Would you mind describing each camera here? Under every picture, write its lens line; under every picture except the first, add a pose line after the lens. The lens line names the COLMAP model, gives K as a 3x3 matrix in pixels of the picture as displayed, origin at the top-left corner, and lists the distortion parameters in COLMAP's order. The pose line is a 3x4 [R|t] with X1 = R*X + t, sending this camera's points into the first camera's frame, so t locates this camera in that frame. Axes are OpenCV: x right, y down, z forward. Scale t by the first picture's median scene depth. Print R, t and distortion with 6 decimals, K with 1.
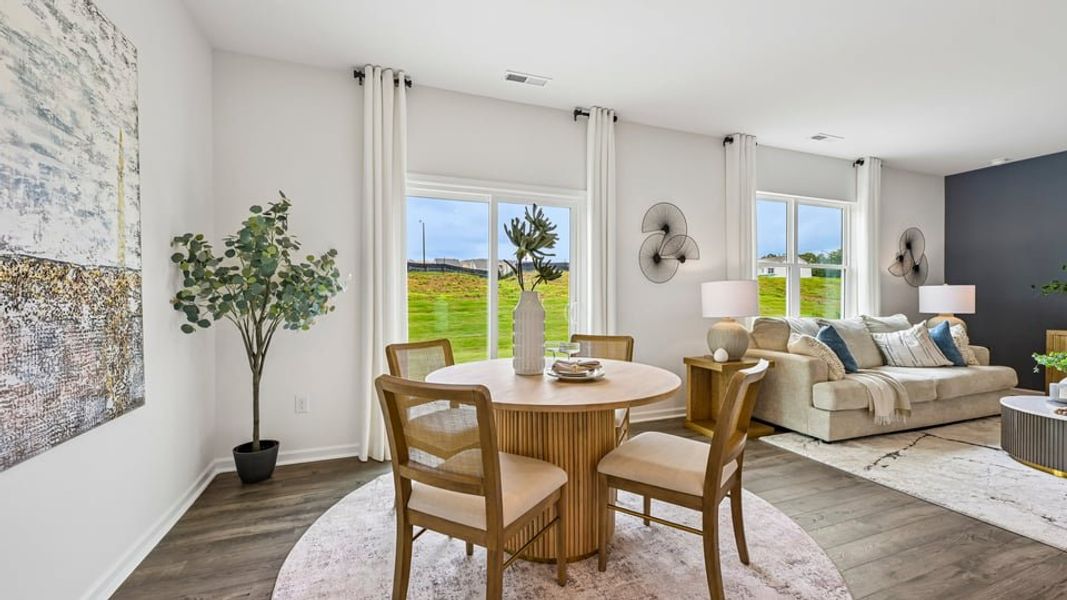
lens RADIAL K [[424.8, 0, 527.6], [0, 424.8, 301.1], [0, 0, 1]] dist [-0.002417, -0.000232]
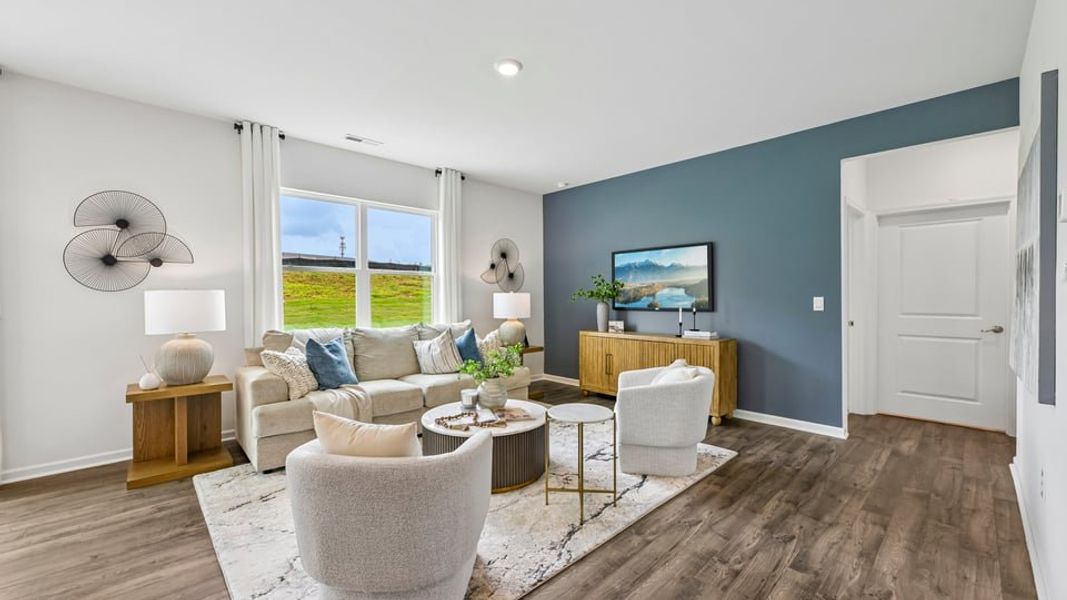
lens RADIAL K [[424.8, 0, 532.5], [0, 424.8, 295.9], [0, 0, 1]] dist [-0.002417, -0.000232]
pose [[0.922583, -0.002093, 0.385793, 0.778056], [0.006122, 0.999939, -0.009215, -0.023511], [-0.385750, 0.010864, 0.922539, -0.038842]]
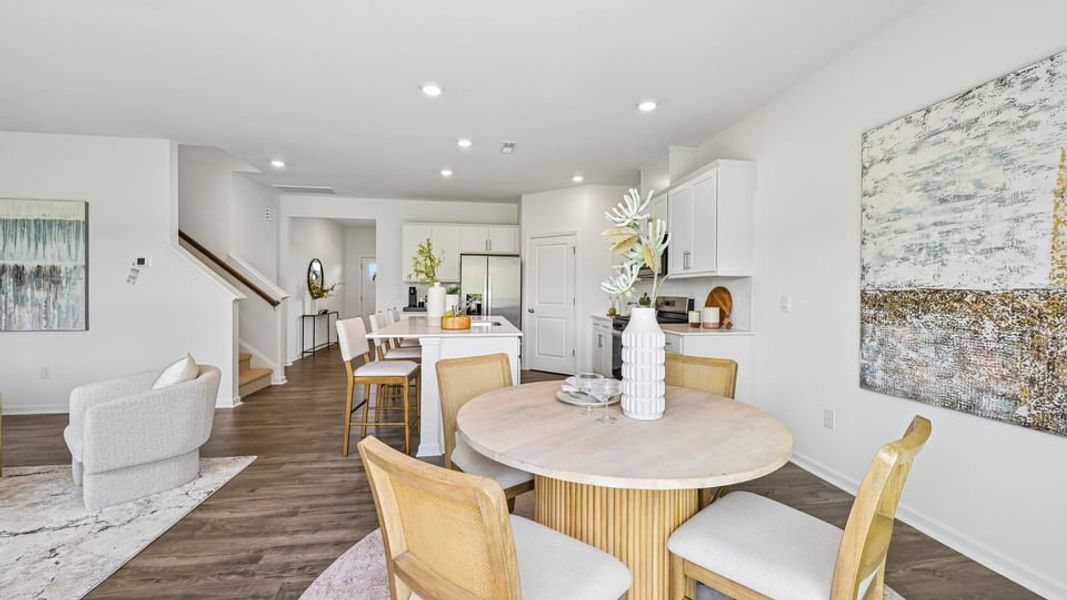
lens RADIAL K [[424.8, 0, 533.8], [0, 424.8, 295.3], [0, 0, 1]] dist [-0.002417, -0.000232]
pose [[-0.980446, -0.009455, 0.196564, 0.027846], [-0.006093, 0.999825, 0.017702, -0.034250], [-0.196696, 0.016159, -0.980331, 1.035880]]
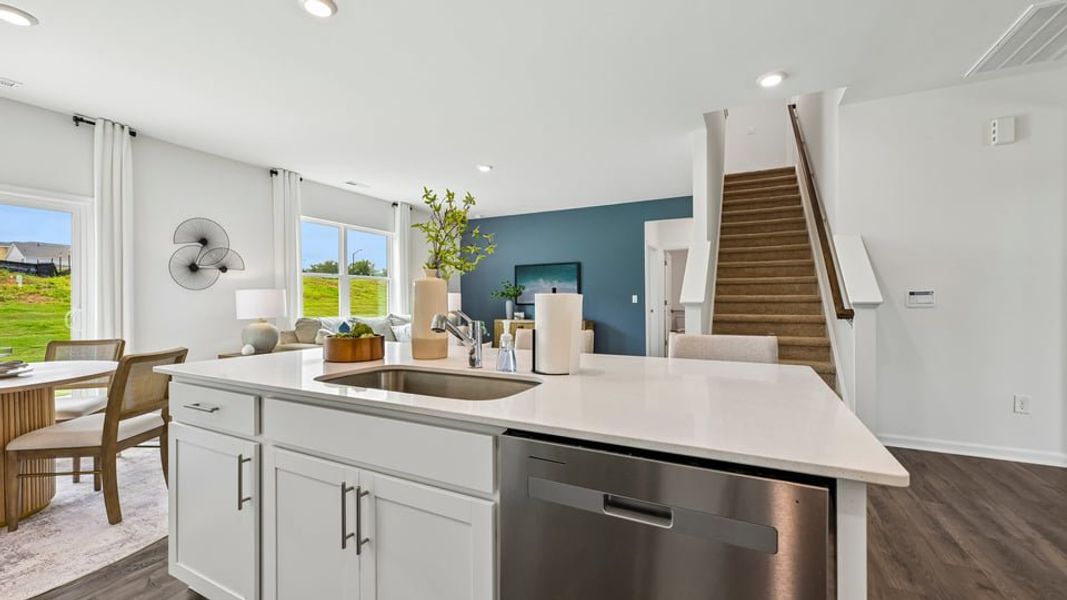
lens RADIAL K [[424.8, 0, 535.2], [0, 424.8, 301.1], [0, 0, 1]] dist [-0.002417, -0.000232]
pose [[0.736851, -0.007173, 0.676018, 0.226756], [0.011542, 0.999931, -0.001970, -0.001463], [-0.675957, 0.009254, 0.736883, -0.441806]]
